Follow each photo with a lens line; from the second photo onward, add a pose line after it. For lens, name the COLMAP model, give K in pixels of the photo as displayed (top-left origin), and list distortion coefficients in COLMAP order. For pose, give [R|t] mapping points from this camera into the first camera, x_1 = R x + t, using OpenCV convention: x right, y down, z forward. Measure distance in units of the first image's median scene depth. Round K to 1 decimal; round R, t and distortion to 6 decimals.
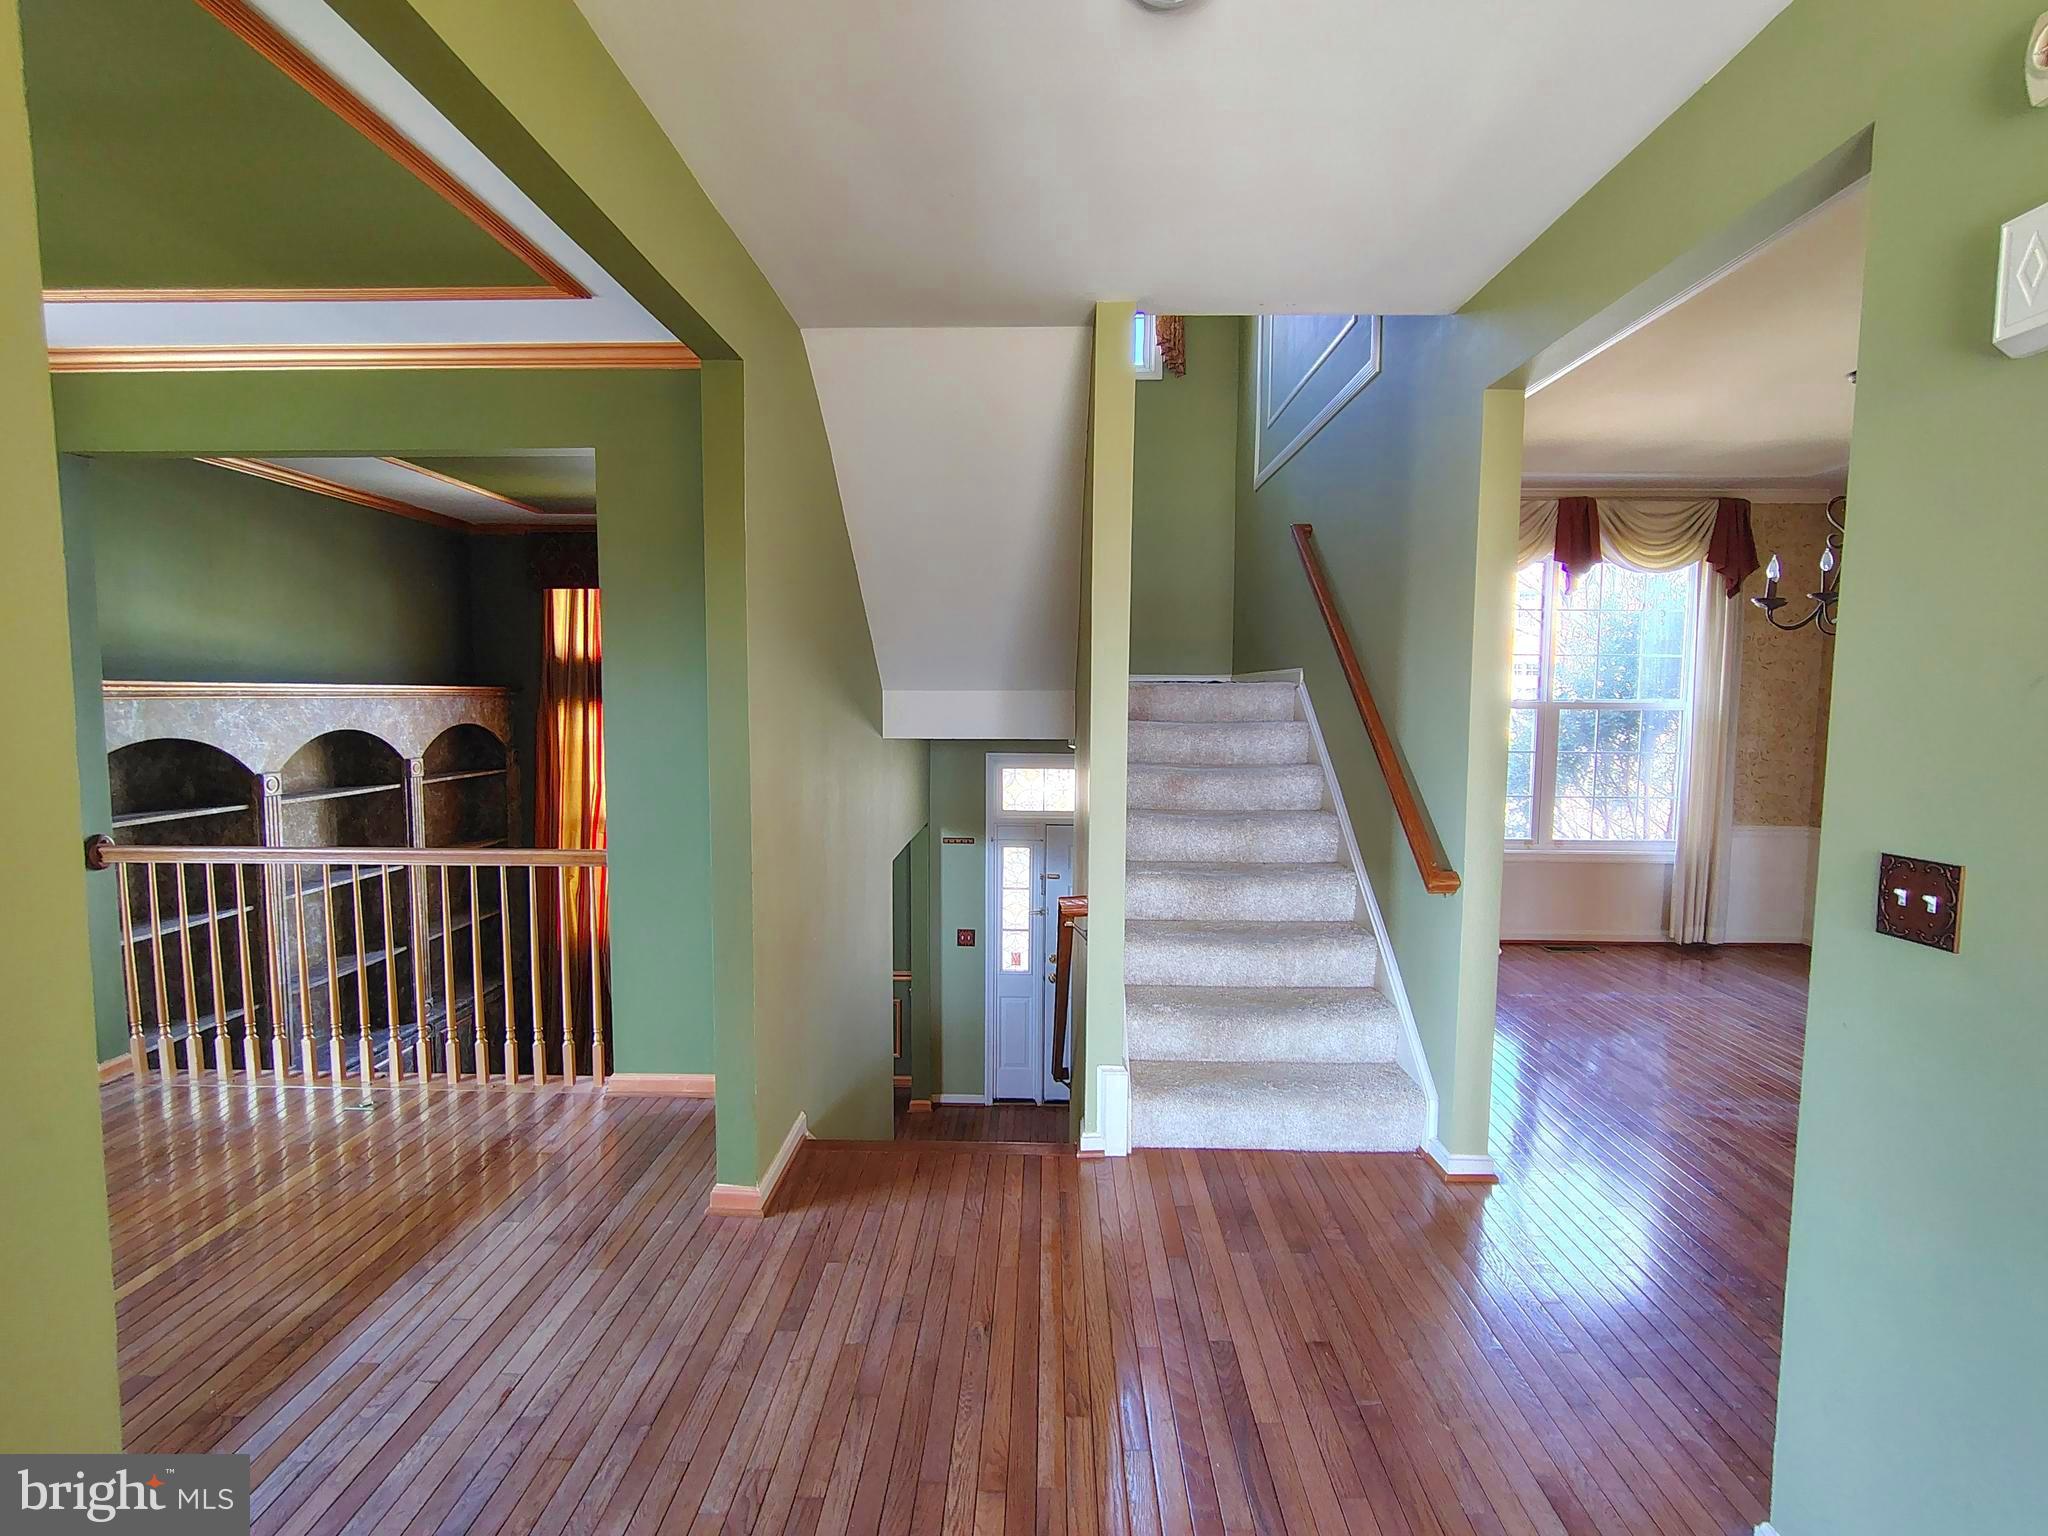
lens RADIAL K [[951.5, 0, 1031.5], [0, 951.5, 766.1], [0, 0, 1]] dist [-0.004587, 0.002608]
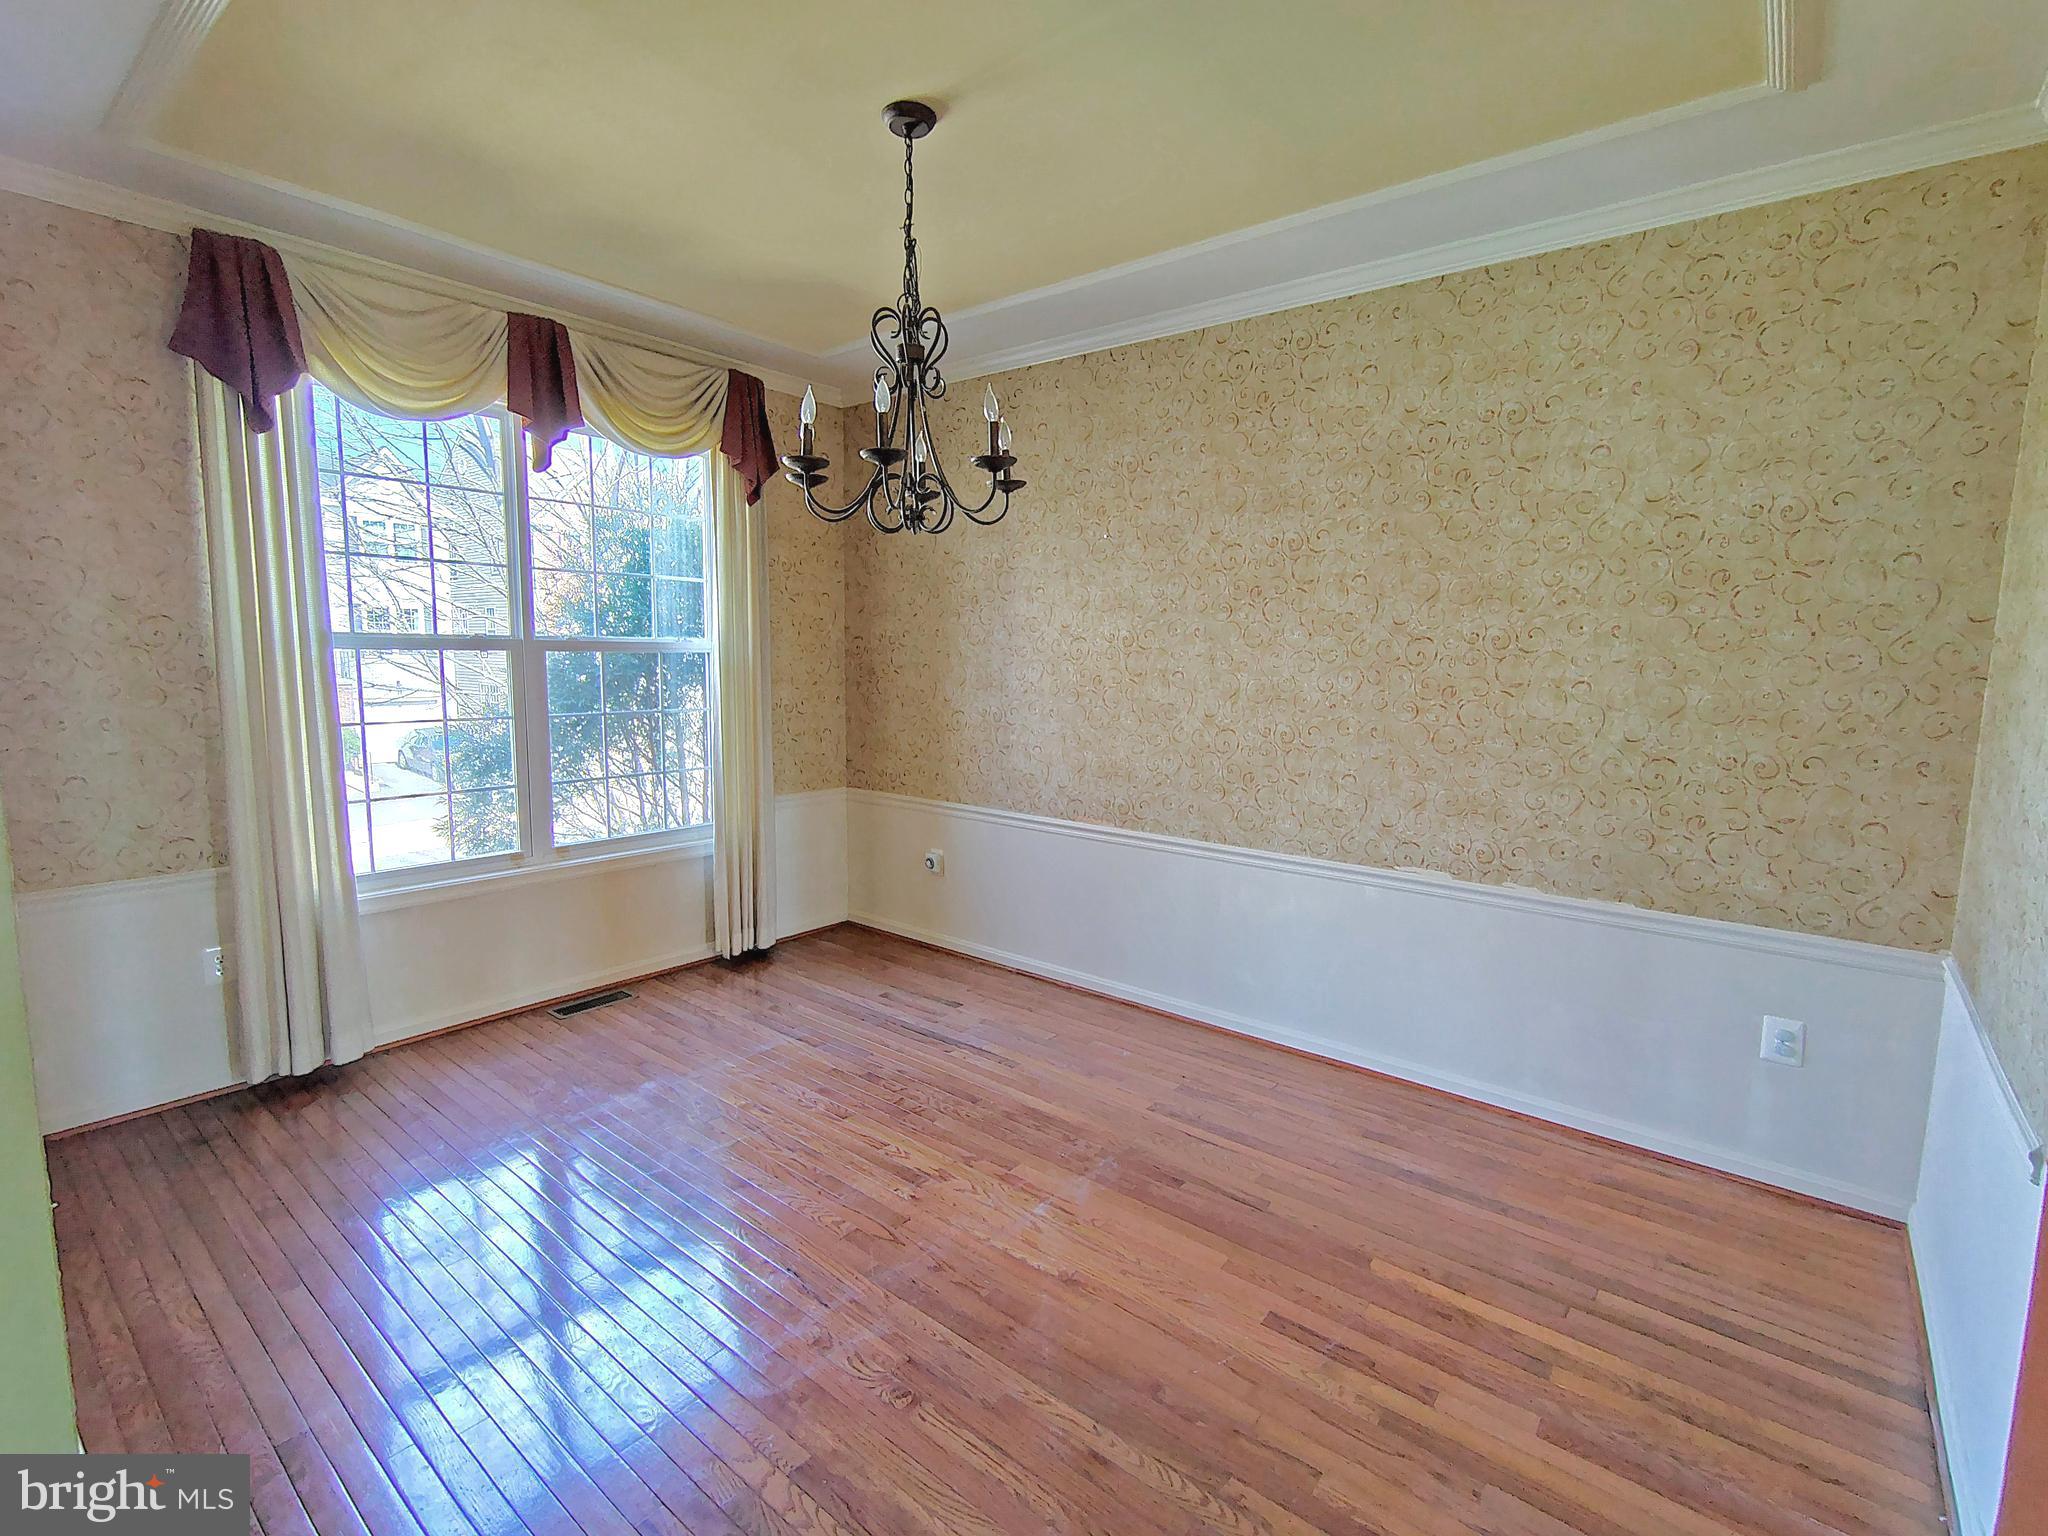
lens RADIAL K [[951.5, 0, 1024.2], [0, 951.5, 772.0], [0, 0, 1]] dist [-0.004587, 0.002608]
pose [[0.616555, -0.095660, 0.781479, 0.220840], [0.049995, 0.995345, 0.082395, -0.012529], [-0.785723, -0.011731, 0.618468, 0.307048]]
